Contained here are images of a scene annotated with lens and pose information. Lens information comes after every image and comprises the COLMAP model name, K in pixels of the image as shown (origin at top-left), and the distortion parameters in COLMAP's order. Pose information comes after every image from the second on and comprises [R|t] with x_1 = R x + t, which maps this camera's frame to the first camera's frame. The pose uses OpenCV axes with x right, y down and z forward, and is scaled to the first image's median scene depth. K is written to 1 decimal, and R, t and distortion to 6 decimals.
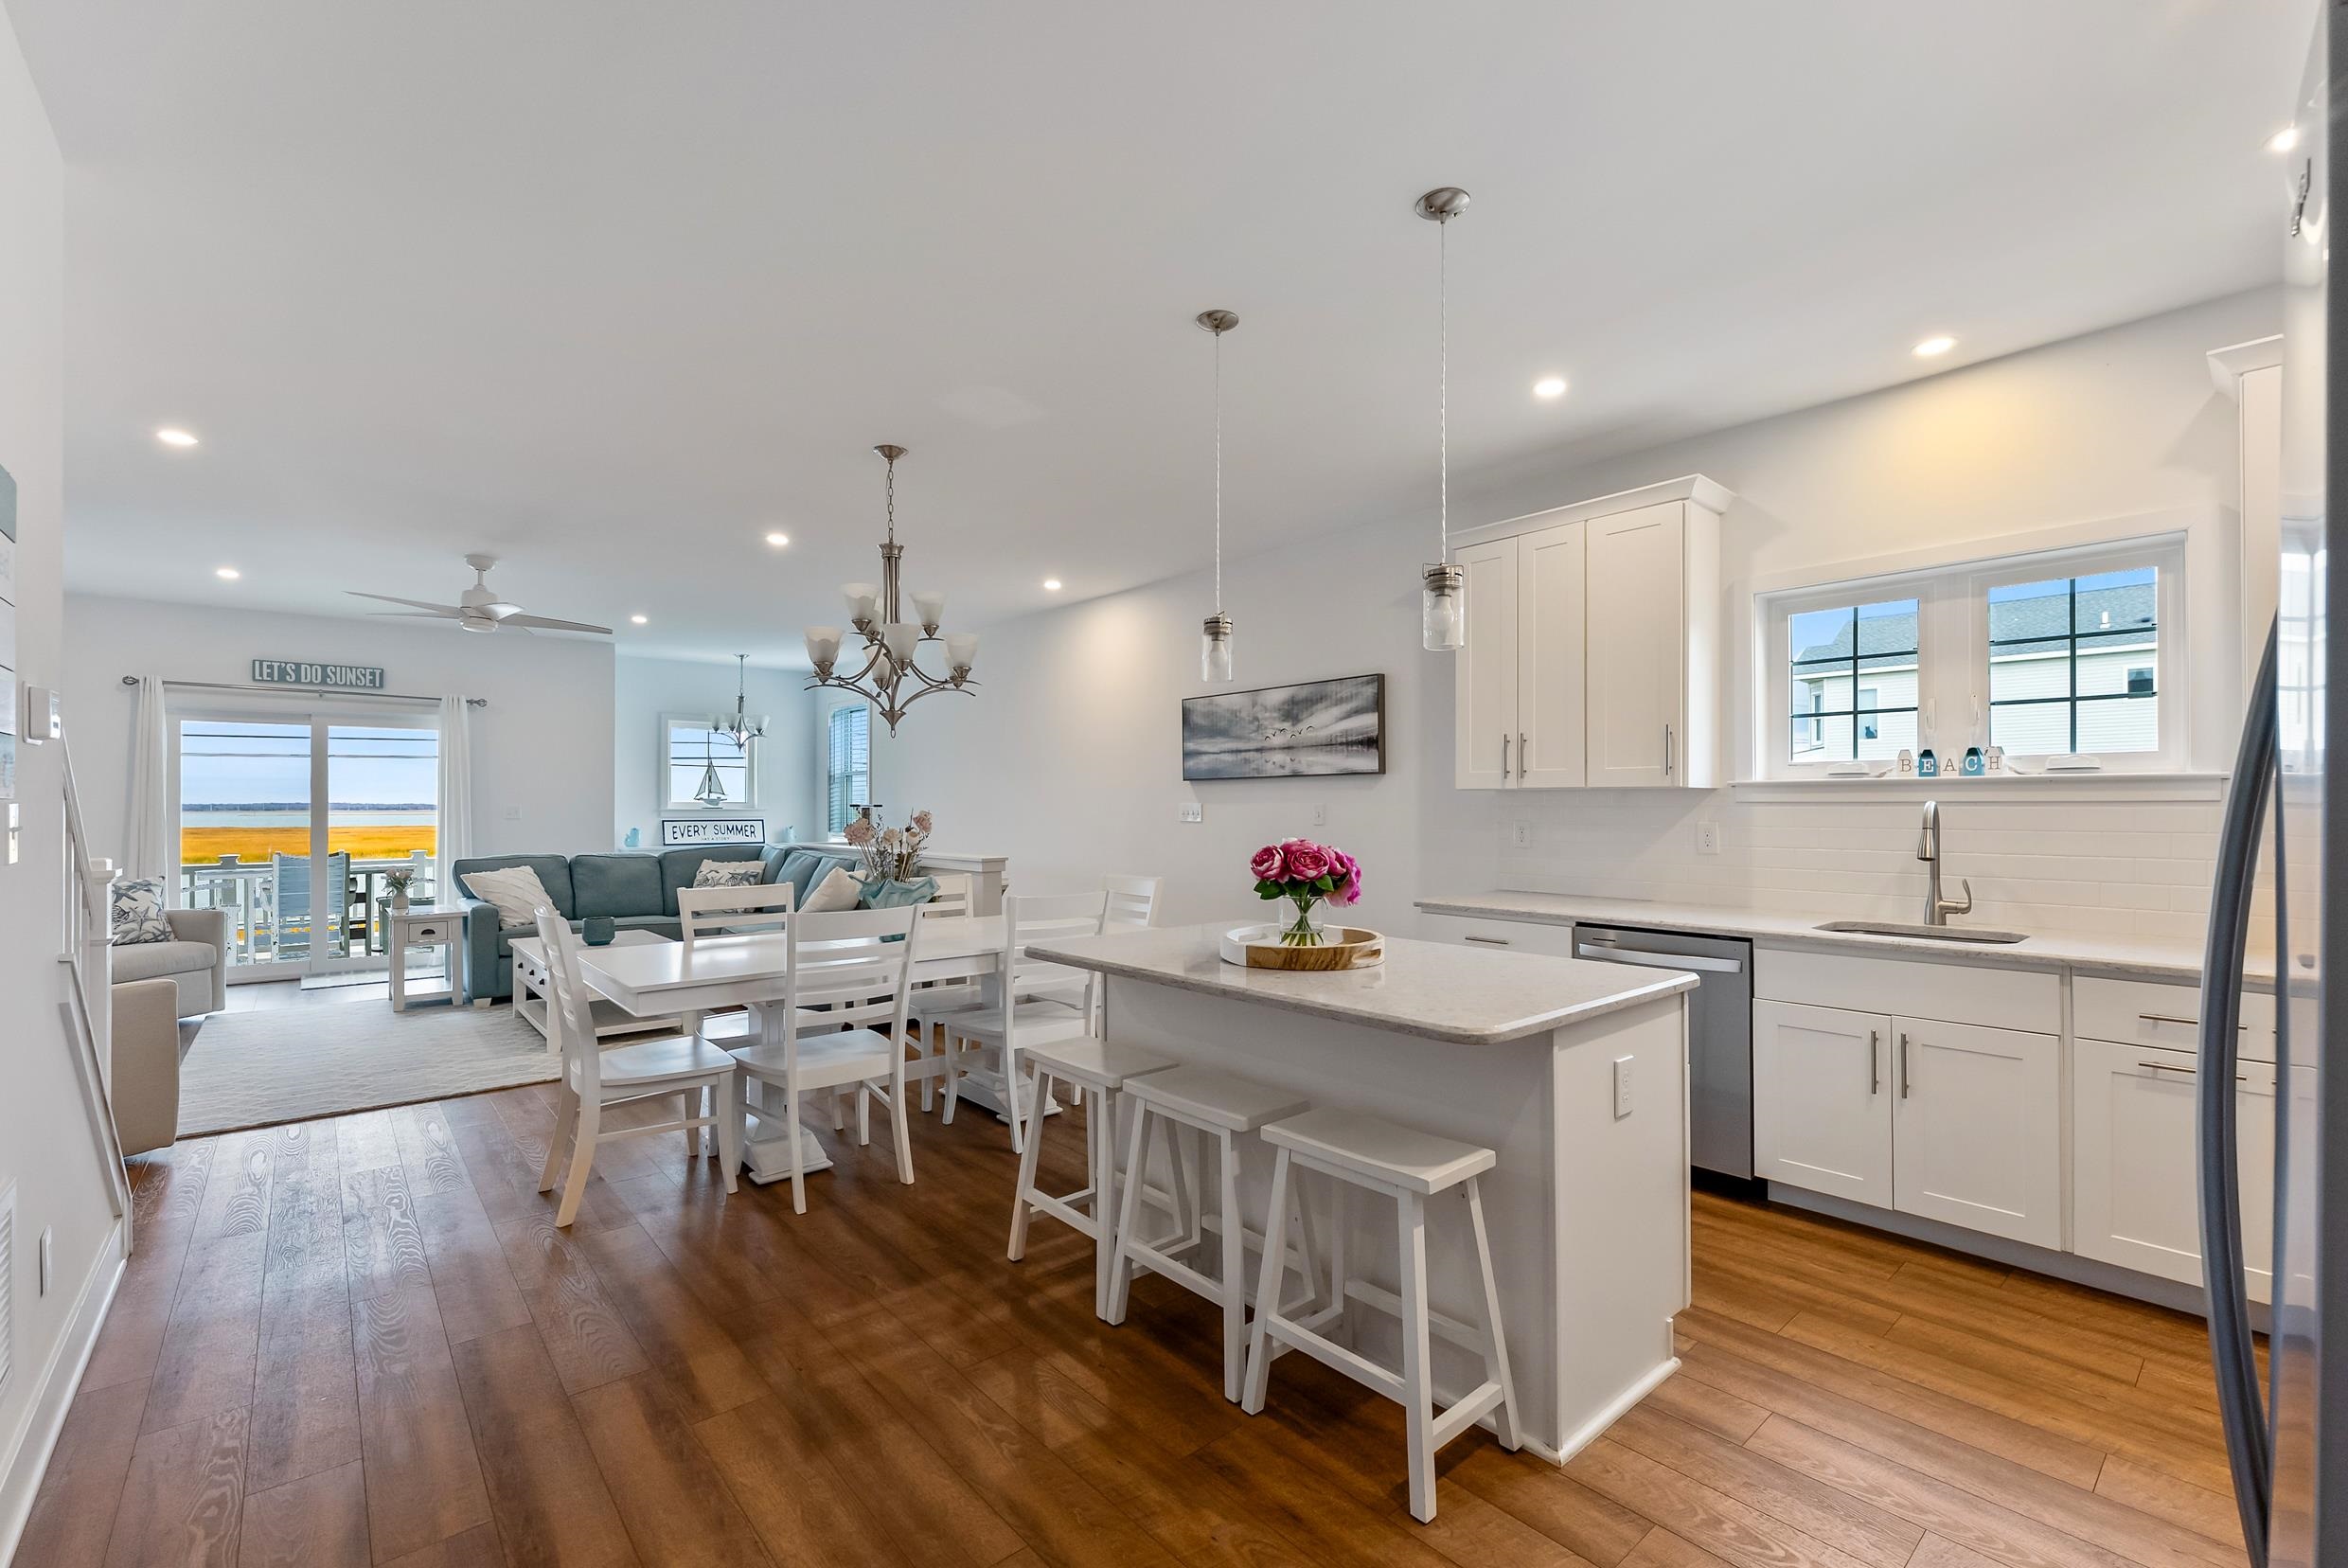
lens RADIAL K [[1026.7, 0, 1174.1], [0, 1026.7, 797.5], [0, 0, 1]] dist [-0.000822, -0.000482]
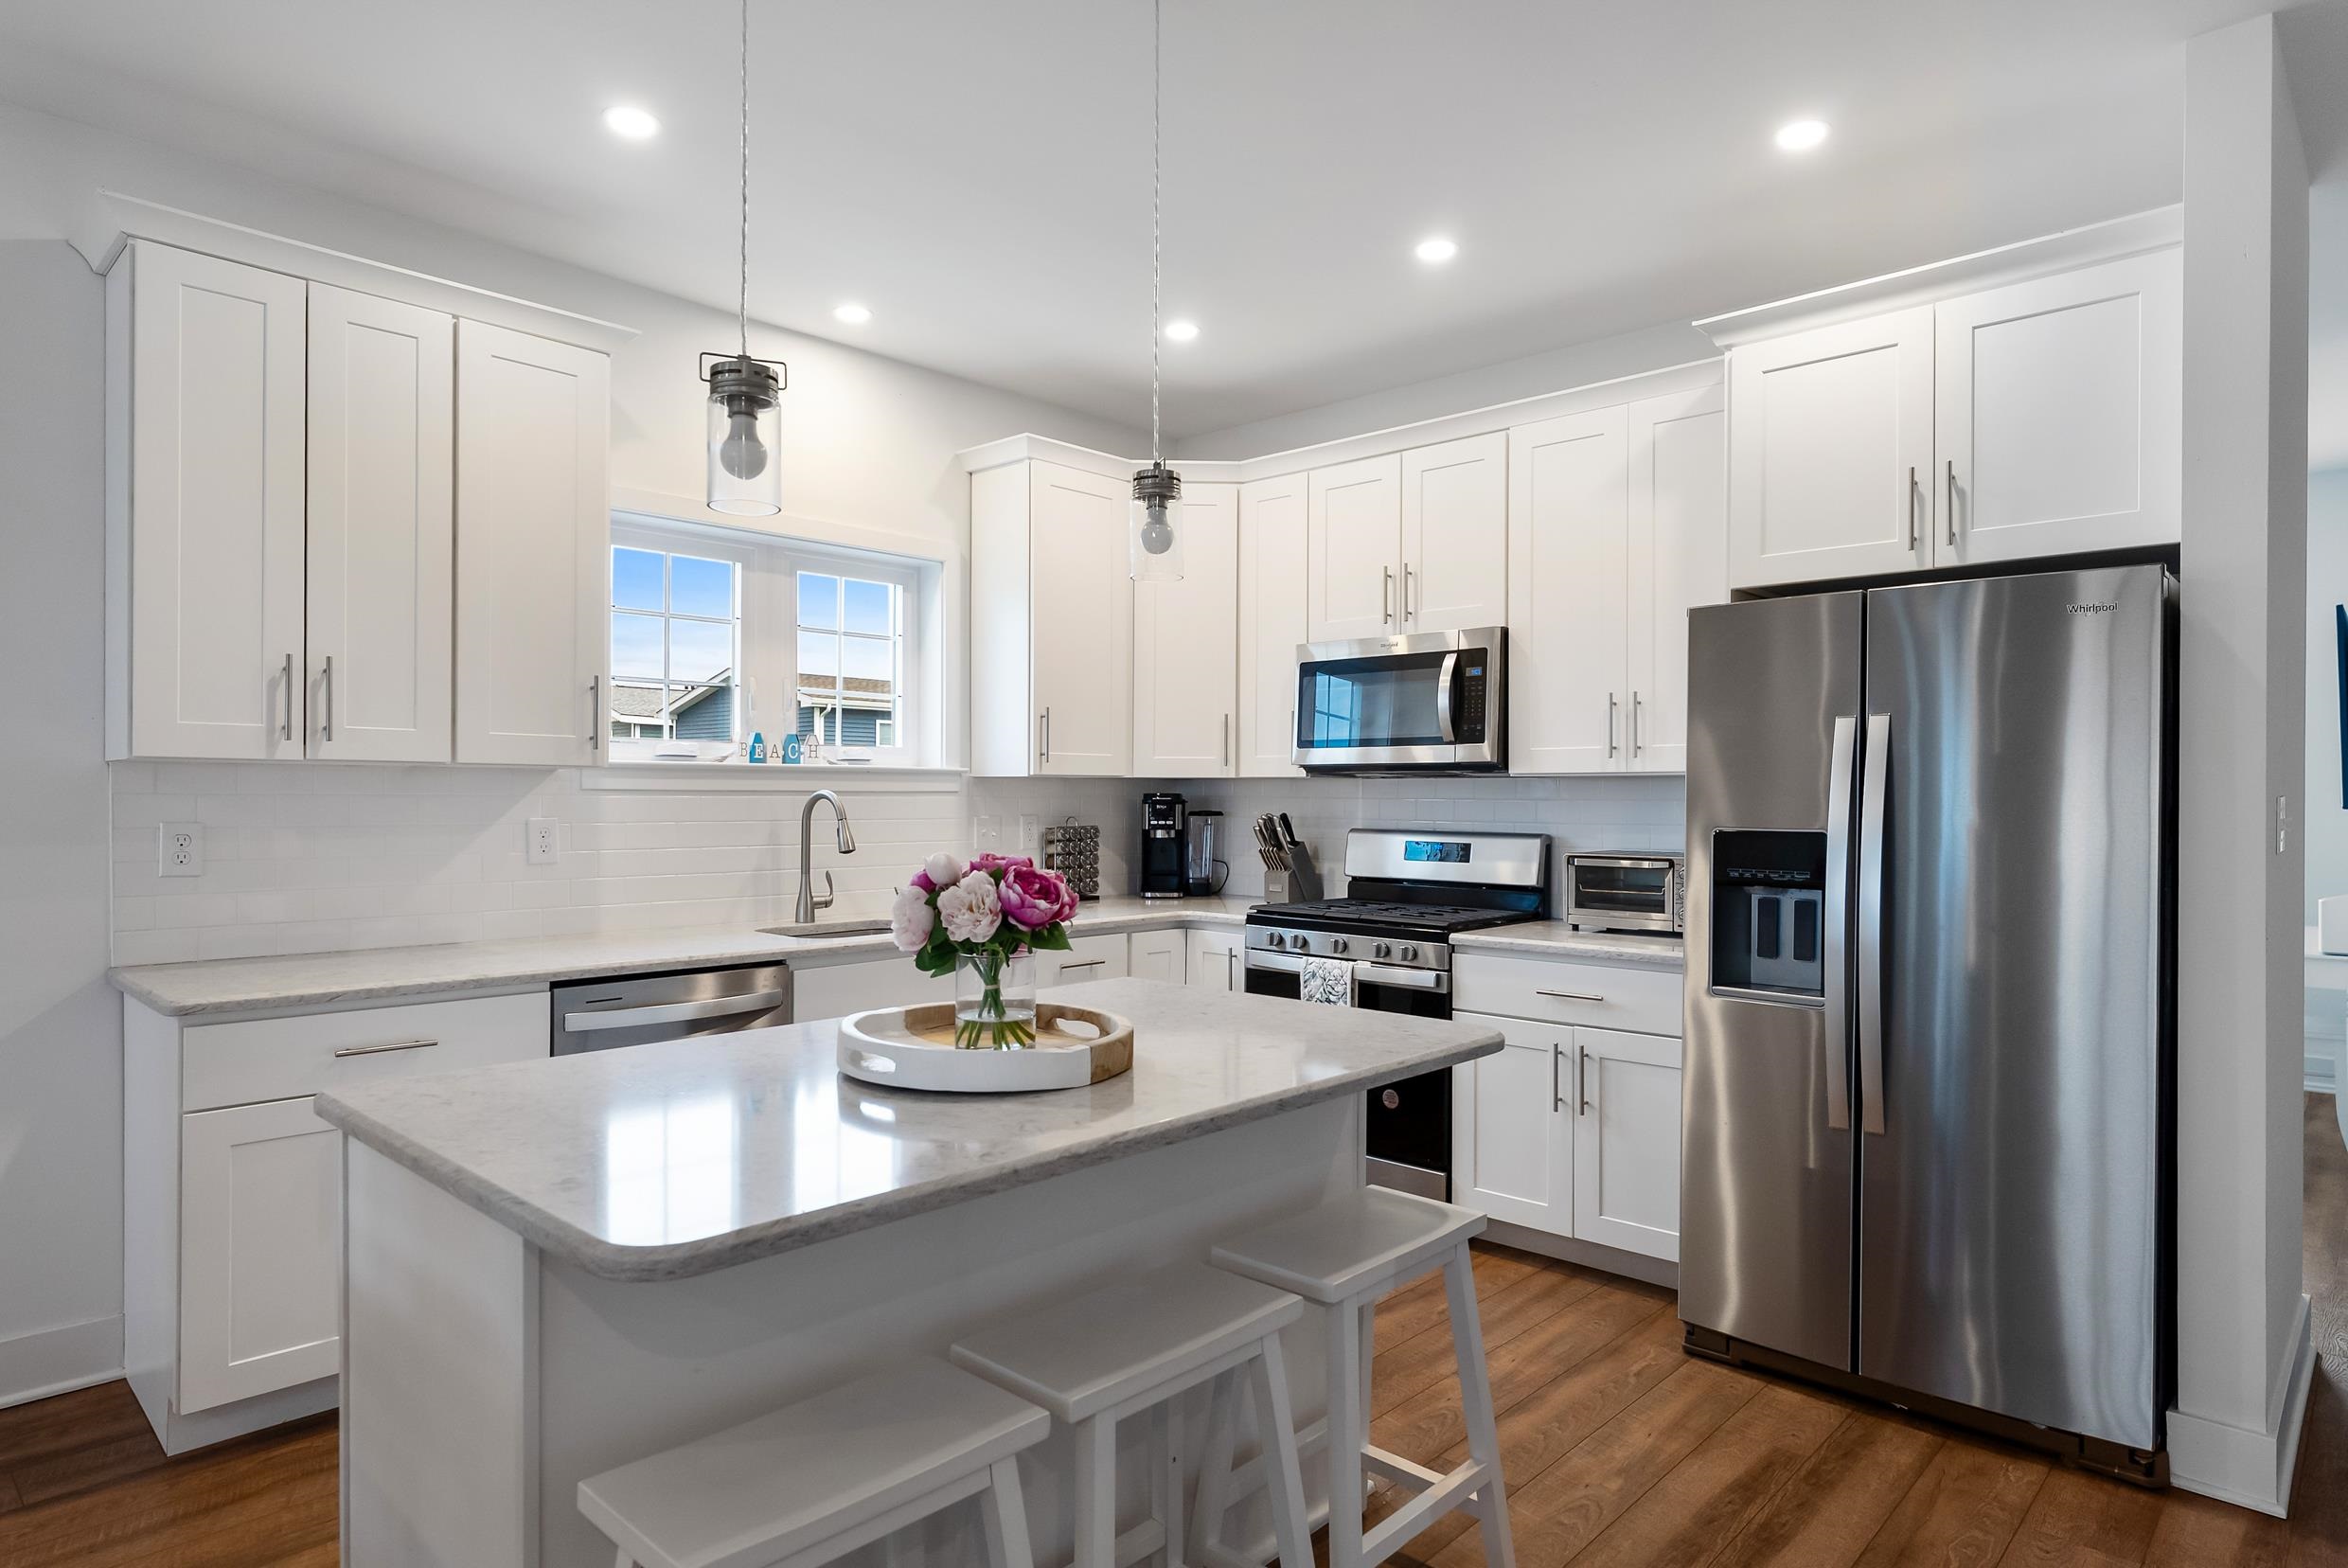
lens RADIAL K [[1283.6, 0, 1187.2], [0, 1283.6, 799.5], [0, 0, 1]] dist [0.005475, 0.000333]
pose [[-0.099774, -0.001322, 0.995009, -0.398400], [-0.011823, 0.999930, 0.000142, 0.006663], [-0.994940, -0.011750, -0.099783, 0.672604]]
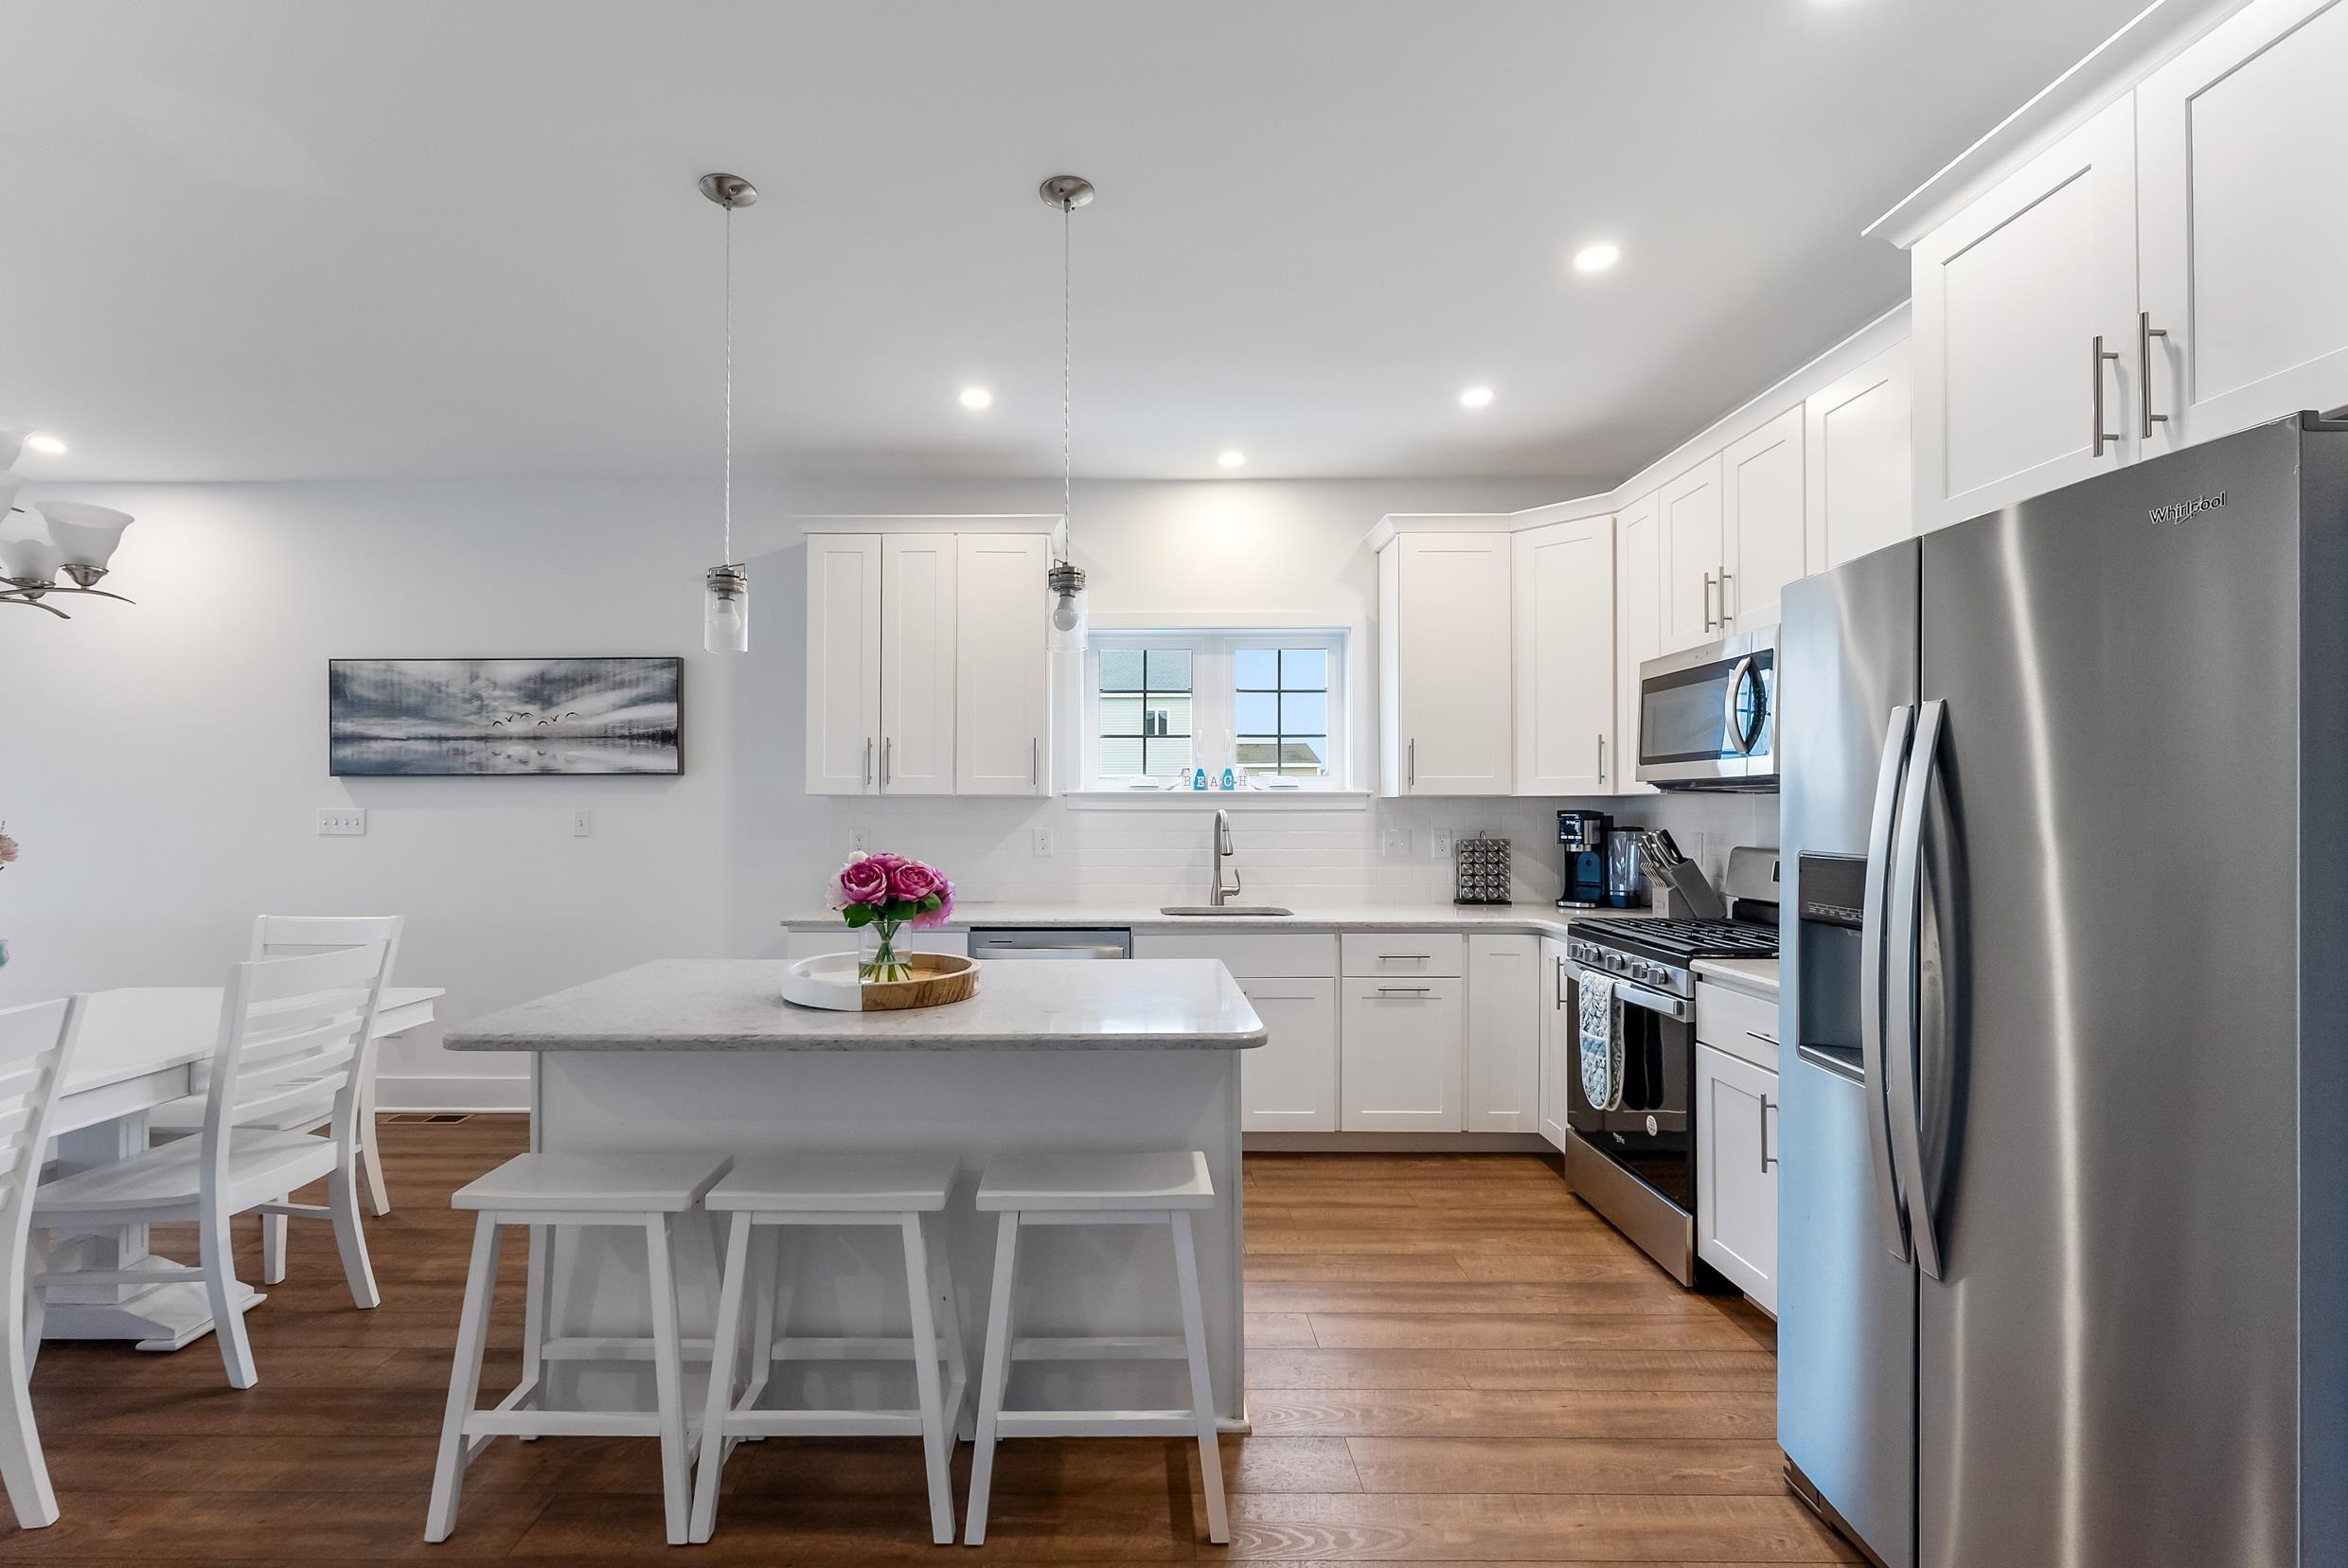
lens RADIAL K [[1026.7, 0, 1174.1], [0, 1026.7, 797.5], [0, 0, 1]] dist [-0.000822, -0.000482]
pose [[0.647978, 0.012053, 0.761564, -0.241578], [-0.007686, 0.999927, -0.009286, 0.000692], [-0.761621, 0.000164, 0.648023, 0.177496]]
